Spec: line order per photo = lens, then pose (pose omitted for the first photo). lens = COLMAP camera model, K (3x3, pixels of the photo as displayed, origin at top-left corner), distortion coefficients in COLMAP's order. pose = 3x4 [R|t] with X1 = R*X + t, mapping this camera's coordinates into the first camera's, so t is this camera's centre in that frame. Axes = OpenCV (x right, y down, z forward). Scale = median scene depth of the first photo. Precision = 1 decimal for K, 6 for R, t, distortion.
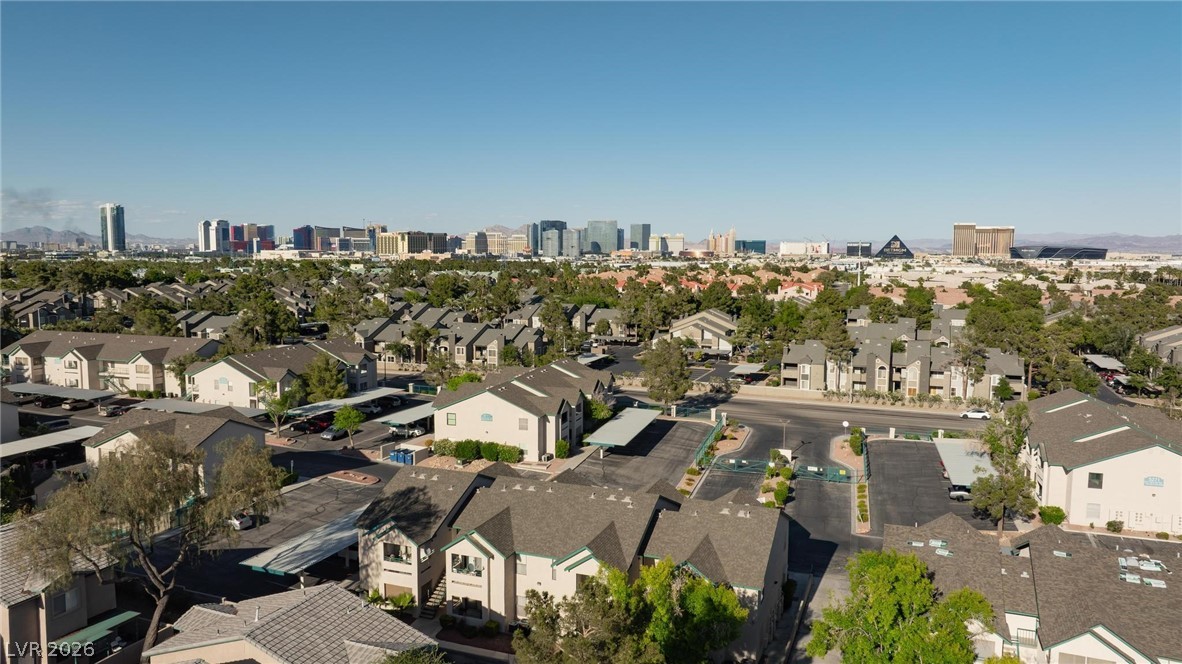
lens RADIAL K [[859.2, 0, 591.0], [0, 859.2, 332.0], [0, 0, 1]] dist [-0.000256, 0.000359]
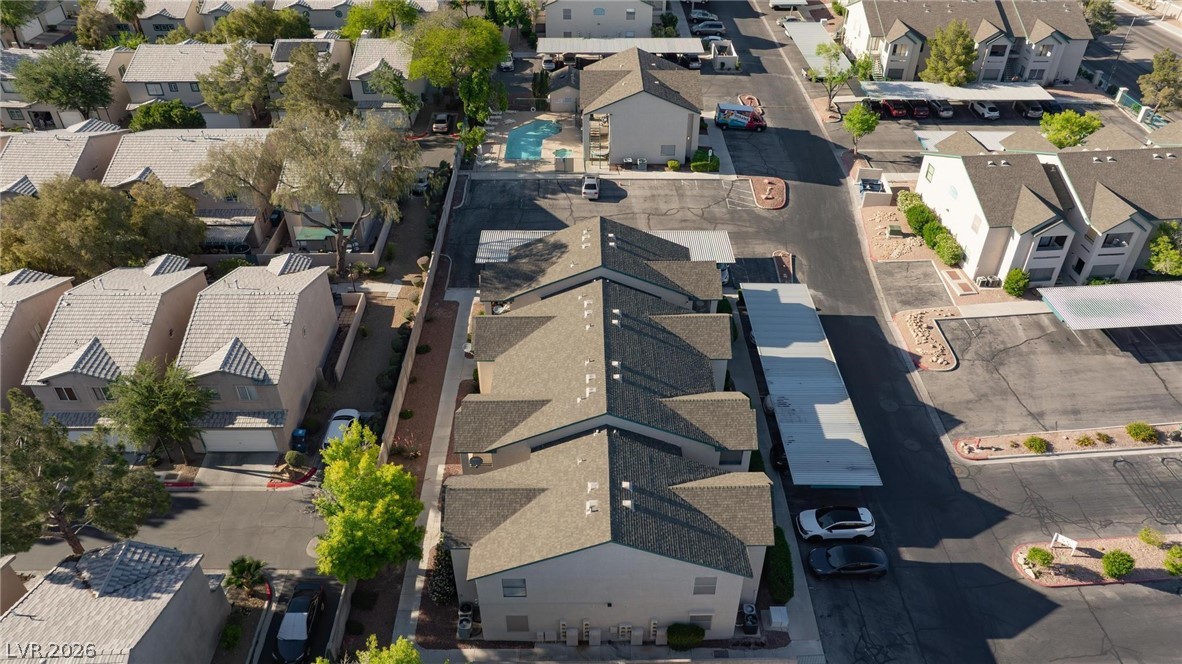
lens RADIAL K [[807.6, 0, 591.0], [0, 807.6, 332.0], [0, 0, 1]] dist [0.000673, 0.001805]
pose [[0.360138, 0.572215, -0.736798, 0.348330], [-0.094537, 0.808113, 0.581391, -0.179004], [0.928097, -0.139726, 0.345128, 0.457553]]
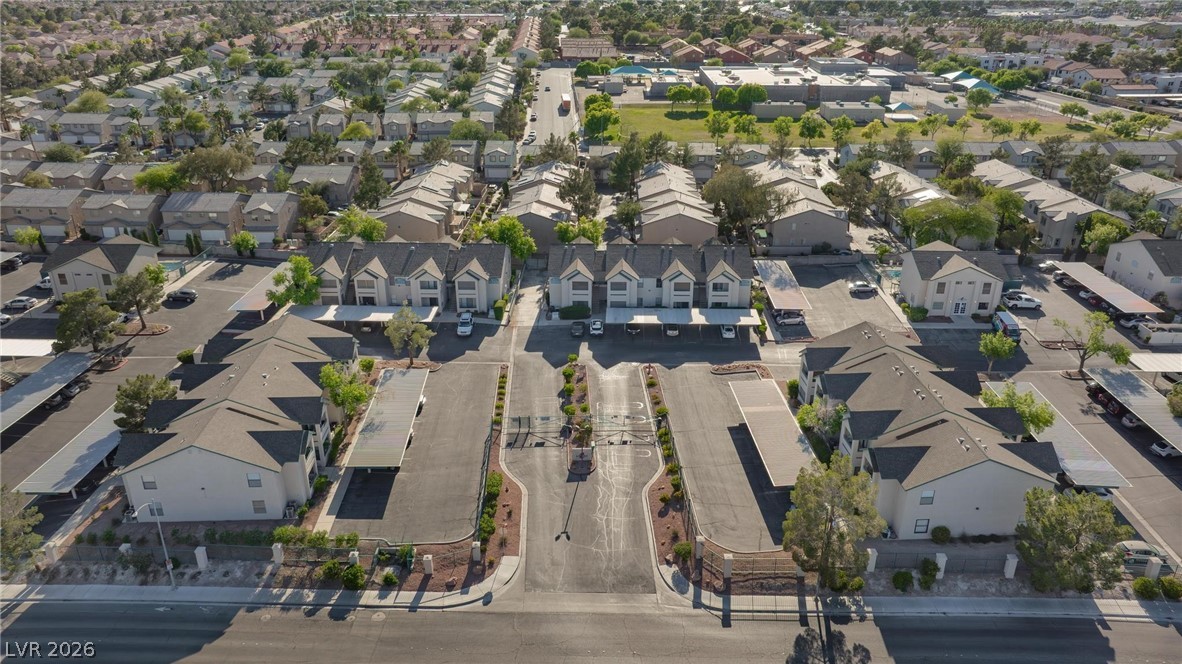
lens RADIAL K [[859.2, 0, 591.0], [0, 859.2, 332.0], [0, 0, 1]] dist [-0.000256, 0.000359]
pose [[-0.945213, 0.125259, -0.301469, 0.484494], [-0.036577, 0.877011, 0.479076, -0.393255], [0.324400, 0.463856, -0.824380, 1.741796]]
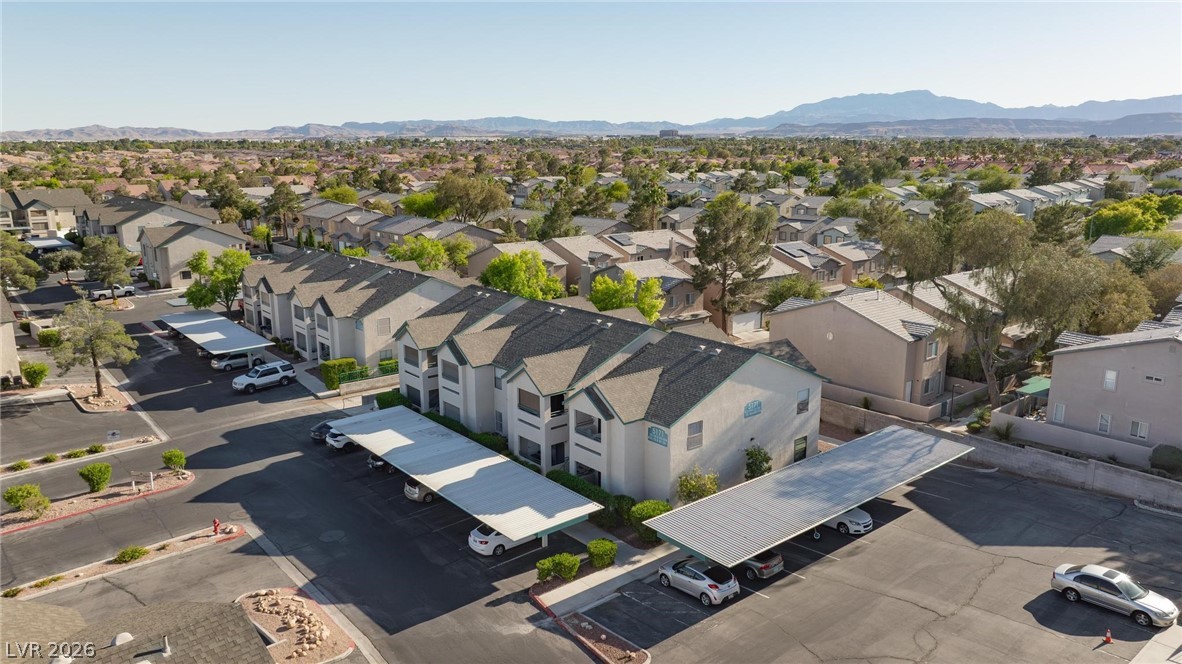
lens RADIAL K [[807.6, 0, 591.0], [0, 807.6, 332.0], [0, 0, 1]] dist [0.000673, 0.001805]
pose [[-0.872036, -0.107864, 0.477408, -0.281283], [0.048660, 0.951475, 0.303855, -0.047028], [-0.487016, 0.288204, -0.824472, 1.101475]]
